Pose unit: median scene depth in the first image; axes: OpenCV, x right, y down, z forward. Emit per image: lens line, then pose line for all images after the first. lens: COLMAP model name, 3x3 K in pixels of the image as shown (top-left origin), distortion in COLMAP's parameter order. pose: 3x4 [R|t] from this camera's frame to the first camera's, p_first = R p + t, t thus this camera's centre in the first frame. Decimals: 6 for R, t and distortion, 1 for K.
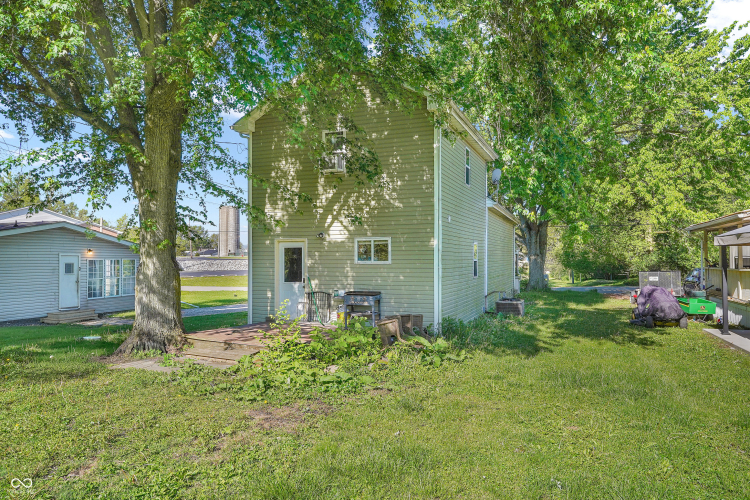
lens RADIAL K [[529.6, 0, 372.2], [0, 529.6, 244.8], [0, 0, 1]] dist [-0.001206, -0.001210]
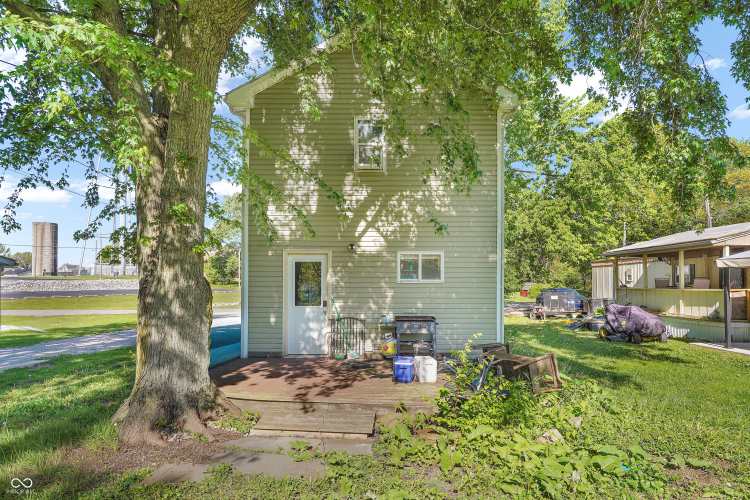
lens RADIAL K [[463.4, 0, 381.4], [0, 463.4, 255.8], [0, 0, 1]] dist [-0.028755, 0.001082]
pose [[0.922474, 0.028544, 0.385003, -0.320135], [-0.017249, 0.999314, -0.032761, 0.018331], [-0.385674, 0.023580, 0.922334, 0.344552]]
